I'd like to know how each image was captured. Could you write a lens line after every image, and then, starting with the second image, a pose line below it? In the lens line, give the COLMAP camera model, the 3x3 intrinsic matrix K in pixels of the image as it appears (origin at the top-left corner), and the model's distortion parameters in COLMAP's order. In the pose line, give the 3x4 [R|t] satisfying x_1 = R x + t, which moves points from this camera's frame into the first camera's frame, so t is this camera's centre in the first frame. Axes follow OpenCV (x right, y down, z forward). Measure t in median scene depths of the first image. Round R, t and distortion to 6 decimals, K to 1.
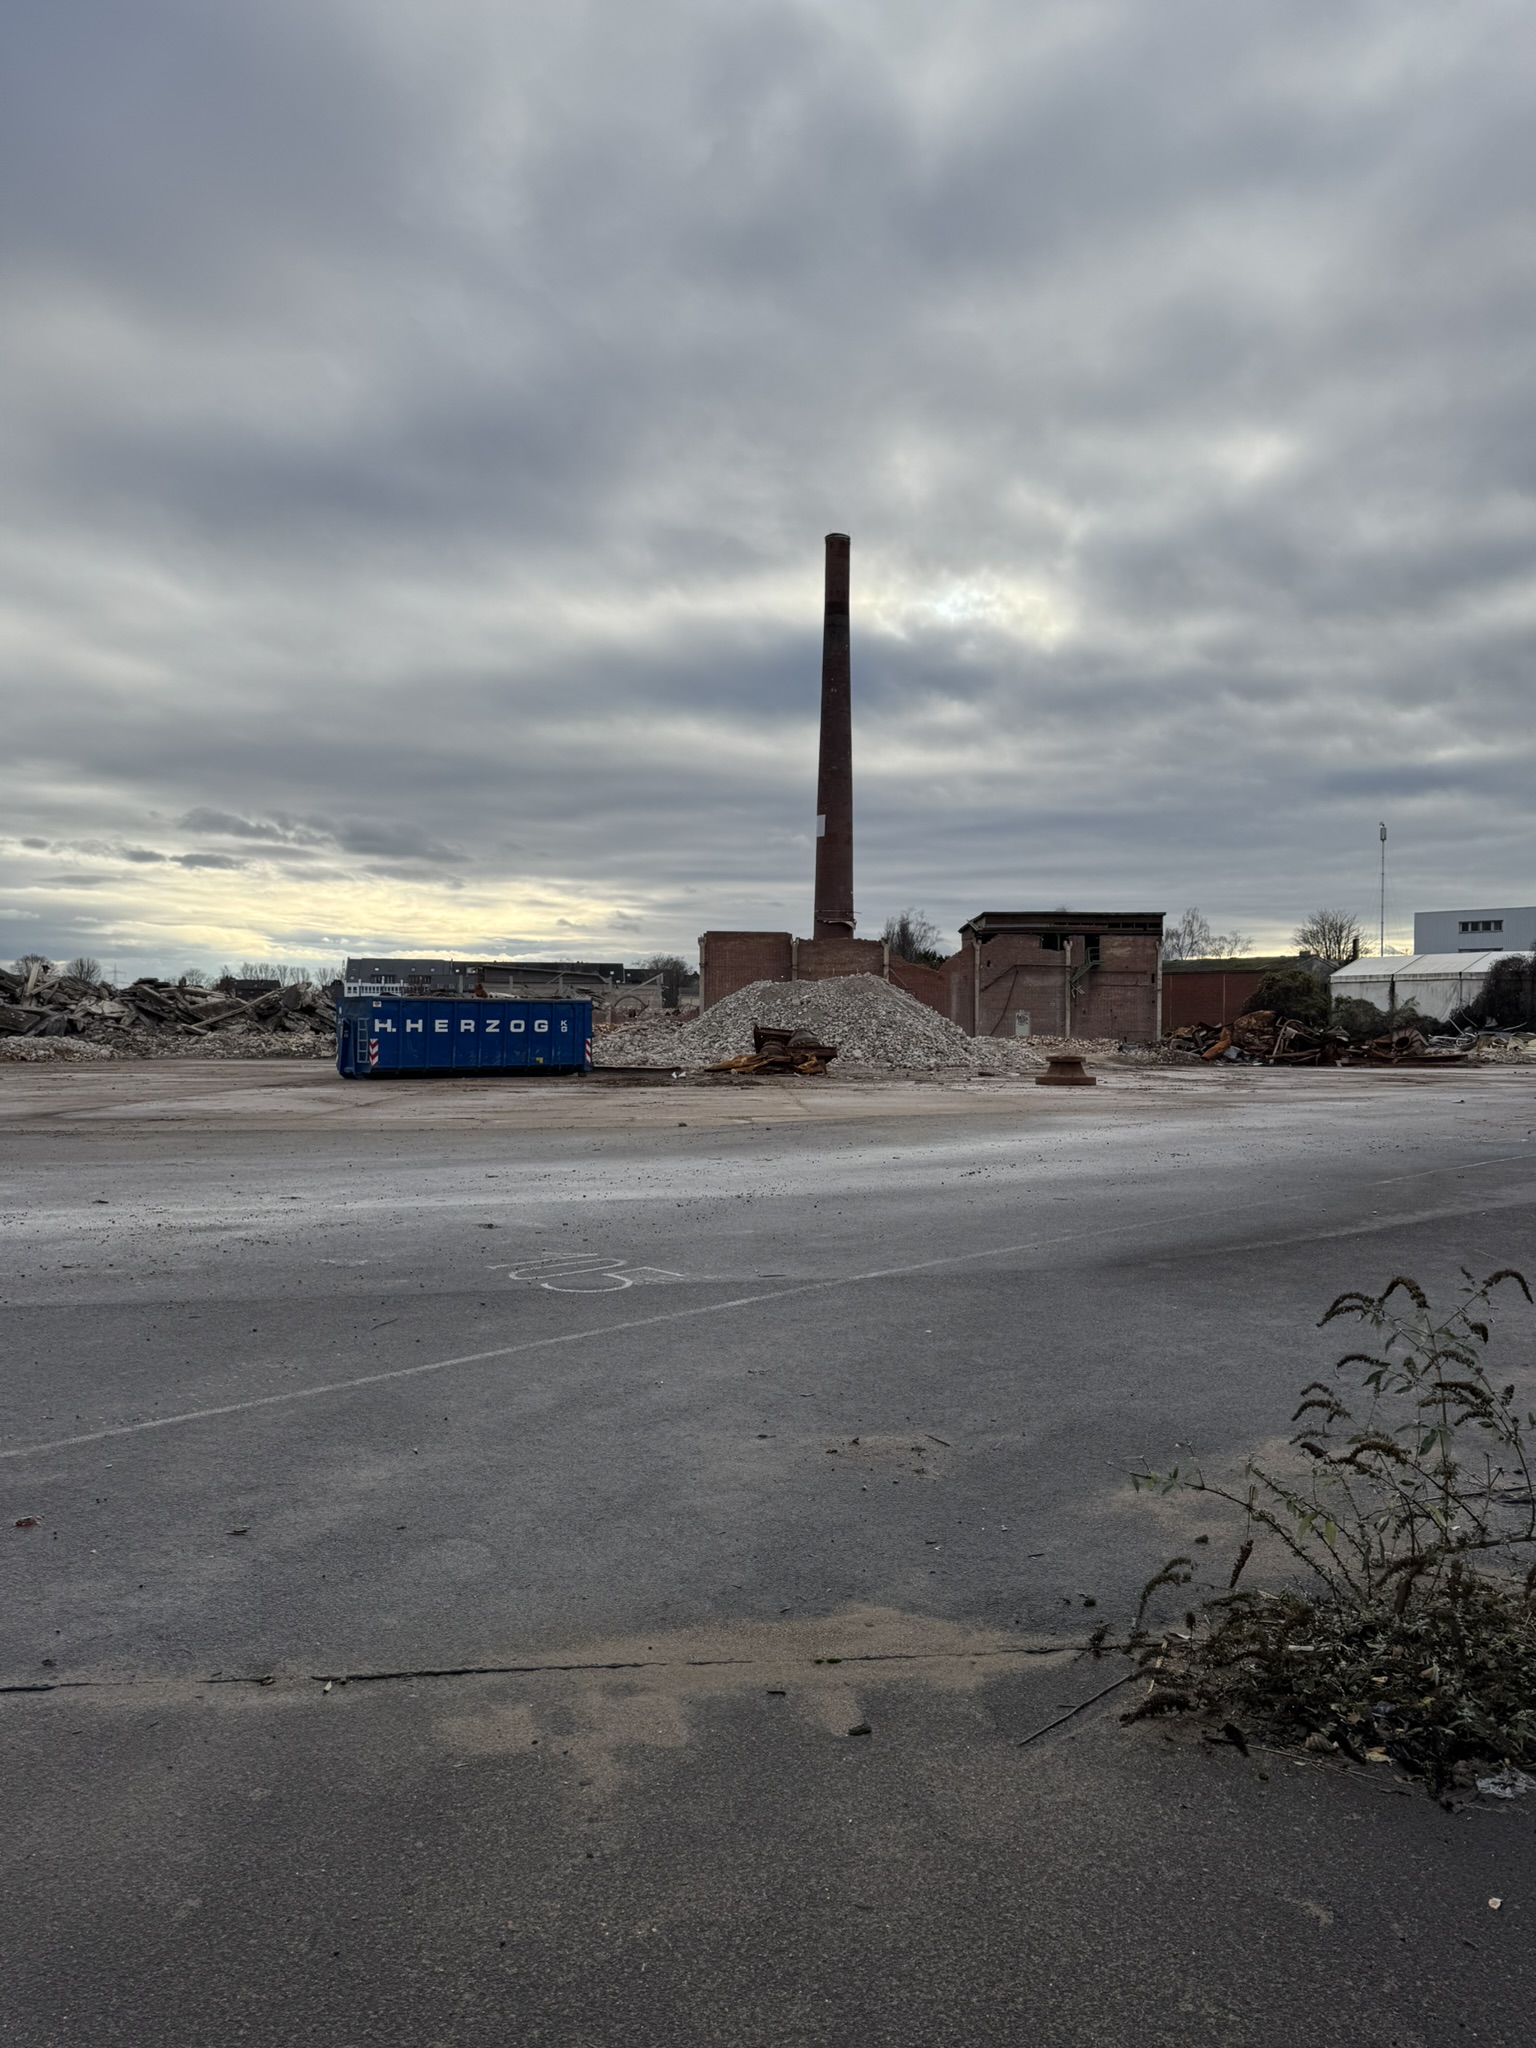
lens RADIAL K [[1441.8, 0, 754.2], [0, 1441.8, 1052.8], [0, 0, 1]] dist [0.097325, -0.135237]
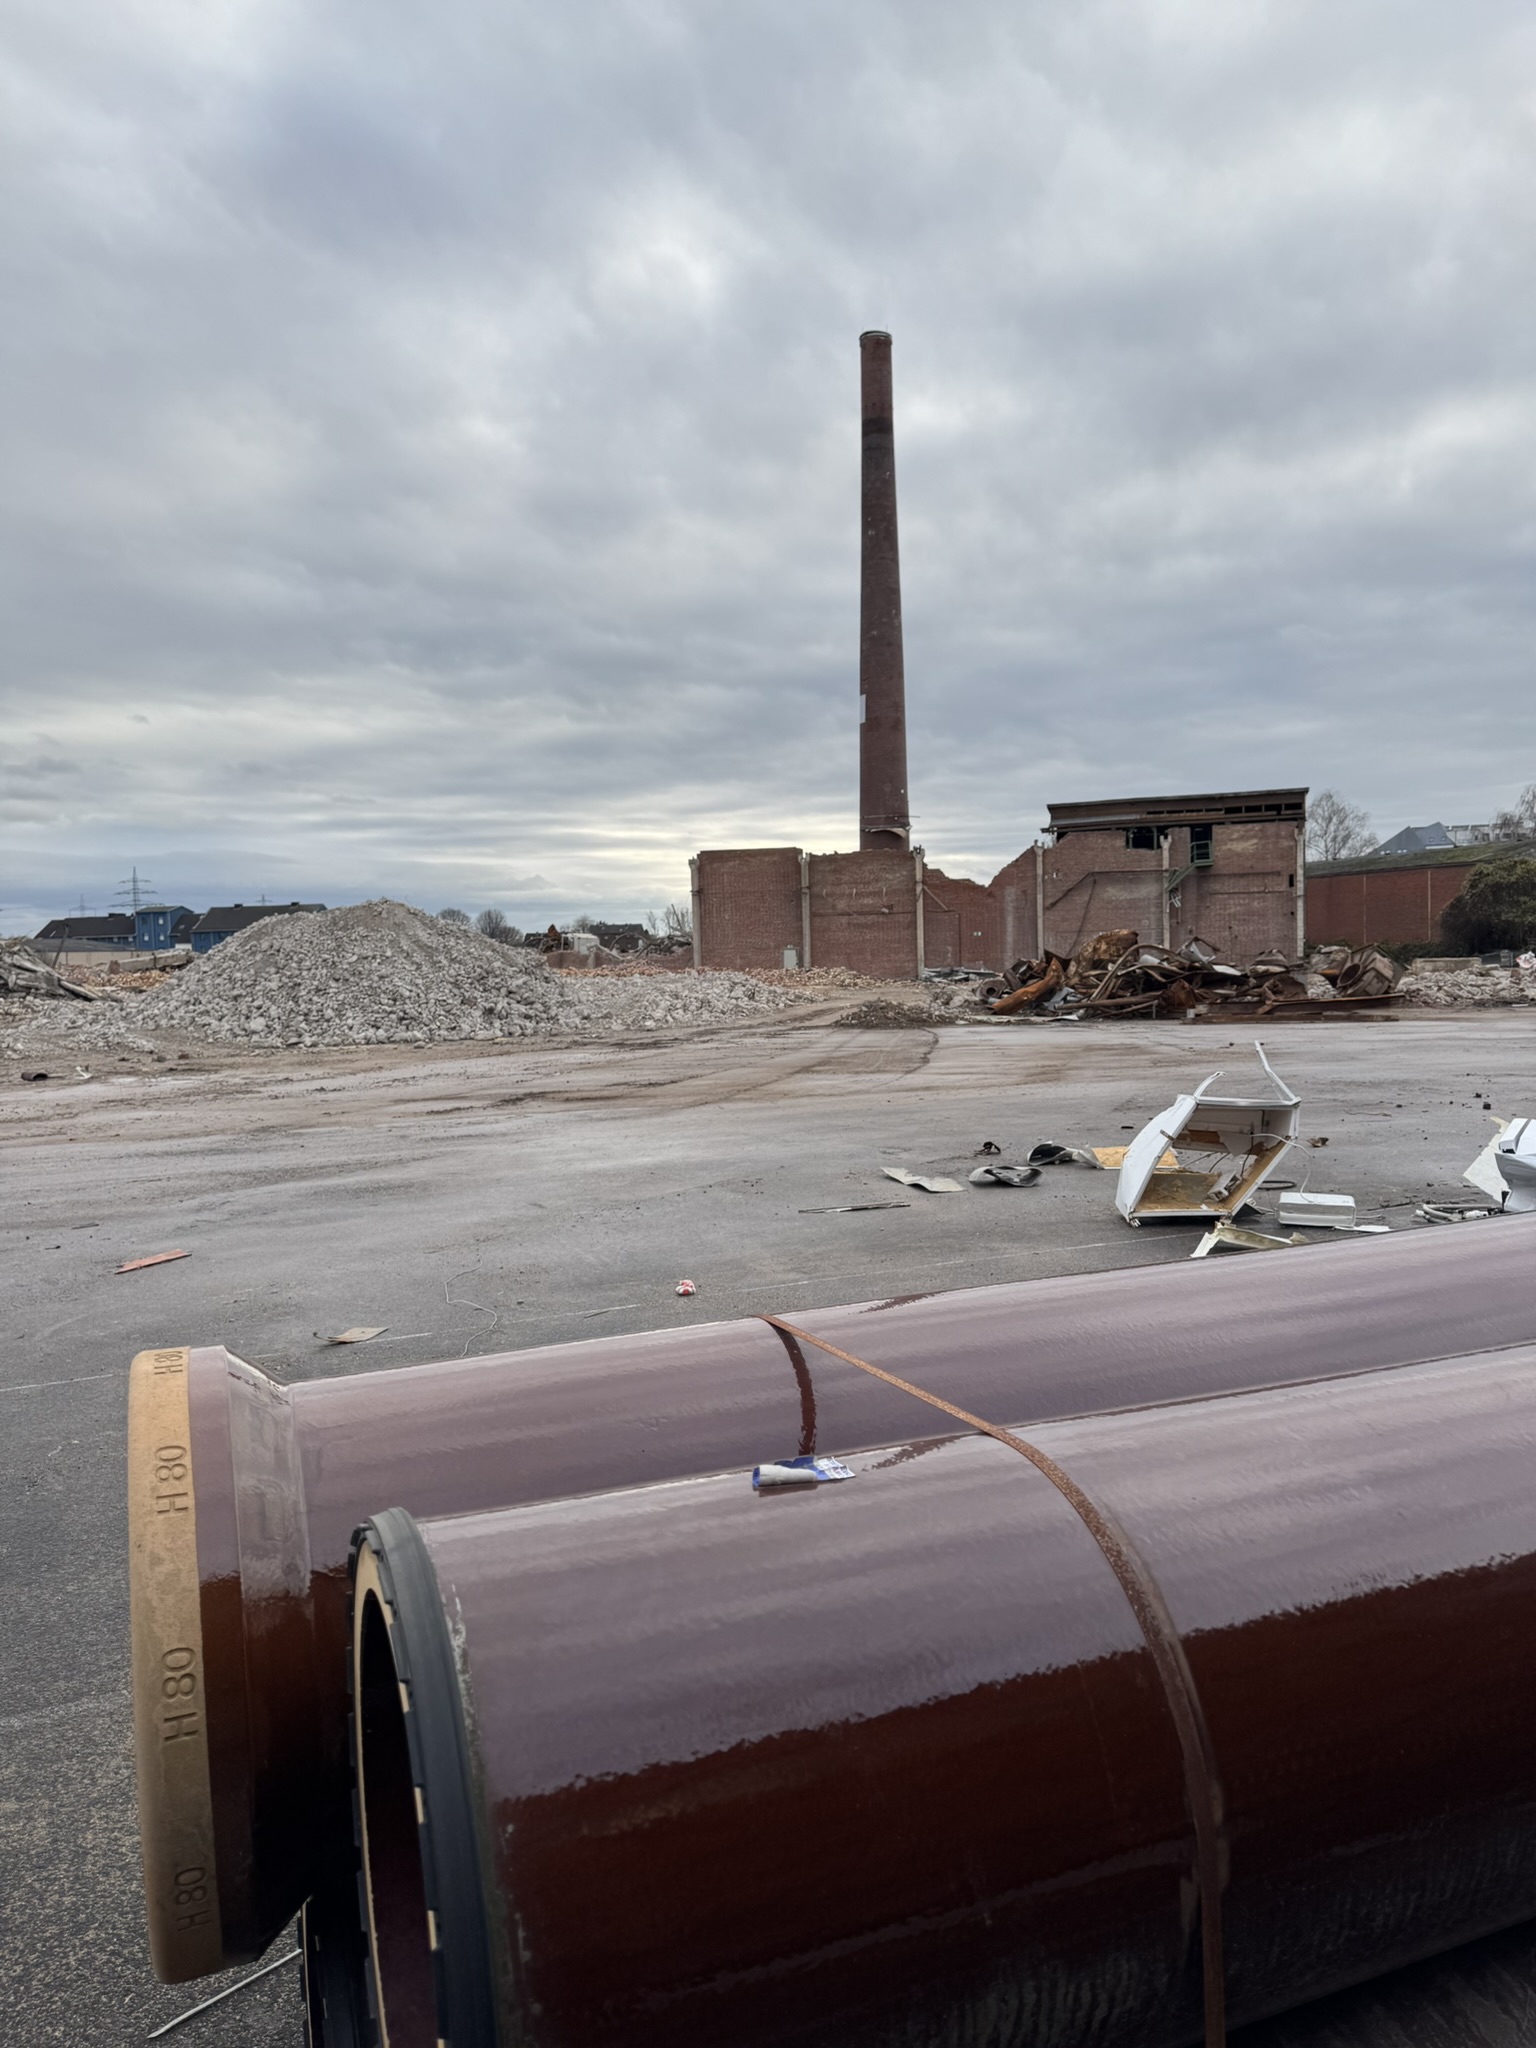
lens RADIAL K [[1441.8, 0, 764.2], [0, 1441.8, 1042.7], [0, 0, 1]] dist [0.097325, -0.135237]
pose [[0.950288, -0.016044, -0.310957, 0.269475], [0.028812, 0.998918, 0.036510, -0.005223], [0.310035, -0.043655, 0.949722, 0.245520]]
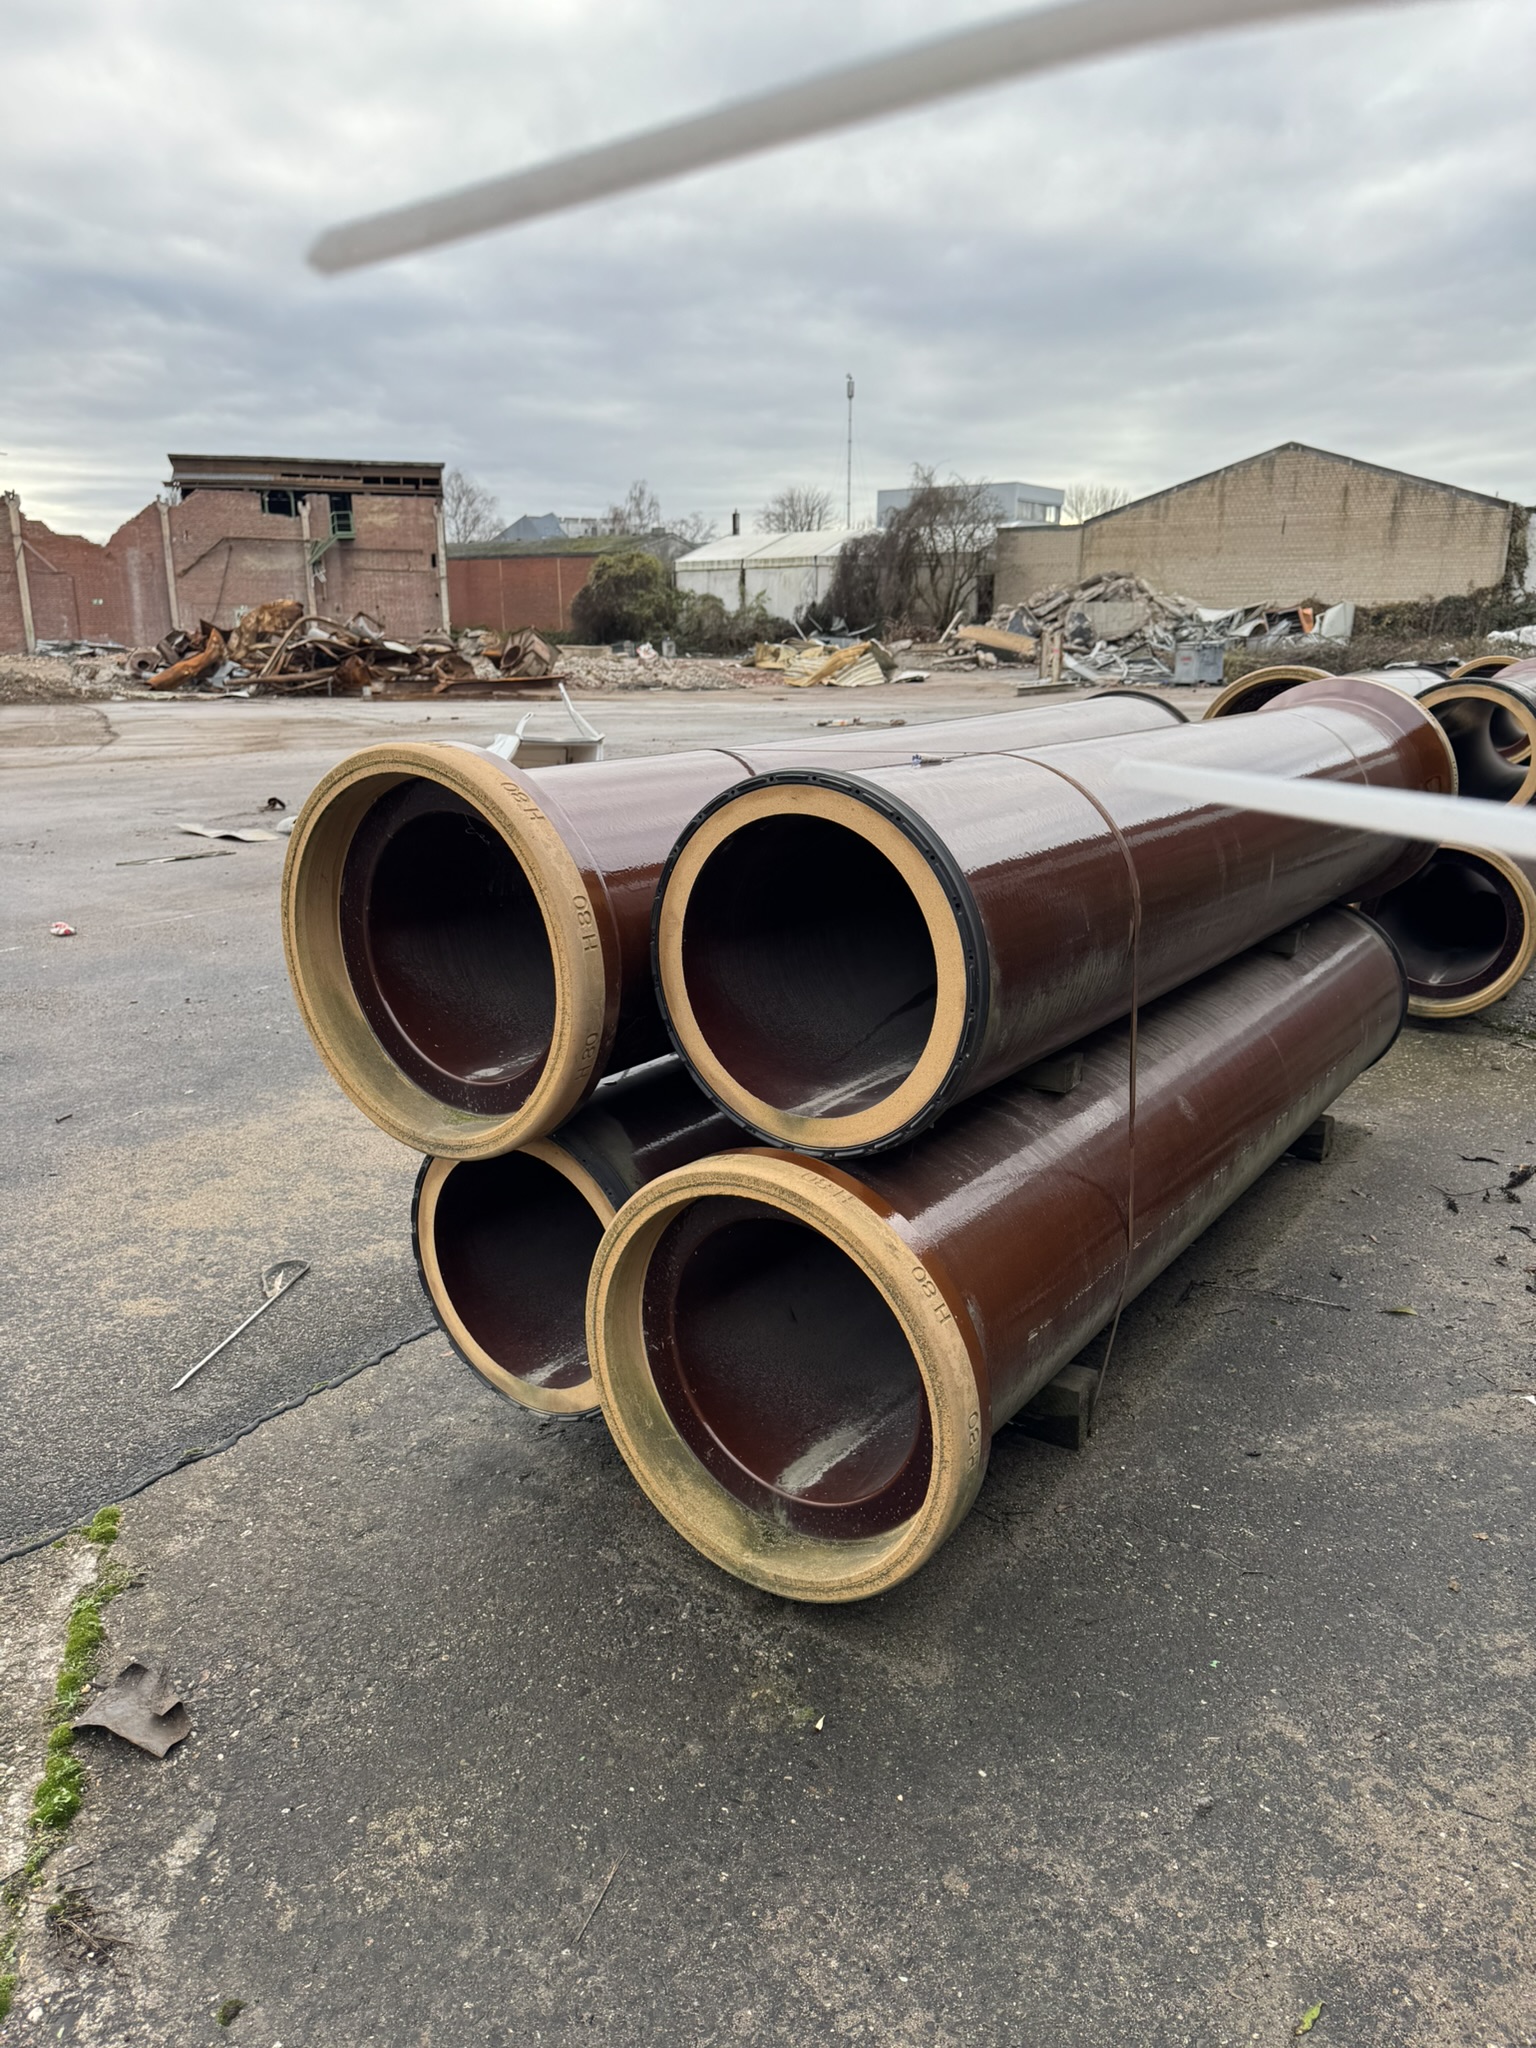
lens RADIAL K [[1441.8, 0, 779.3], [0, 1441.8, 1031.3], [0, 0, 1]] dist [0.097325, -0.135237]
pose [[0.965234, -0.075928, 0.250118, 0.259811], [0.011891, 0.968645, 0.248163, -0.003029], [-0.261118, -0.236561, 0.935872, 0.237839]]
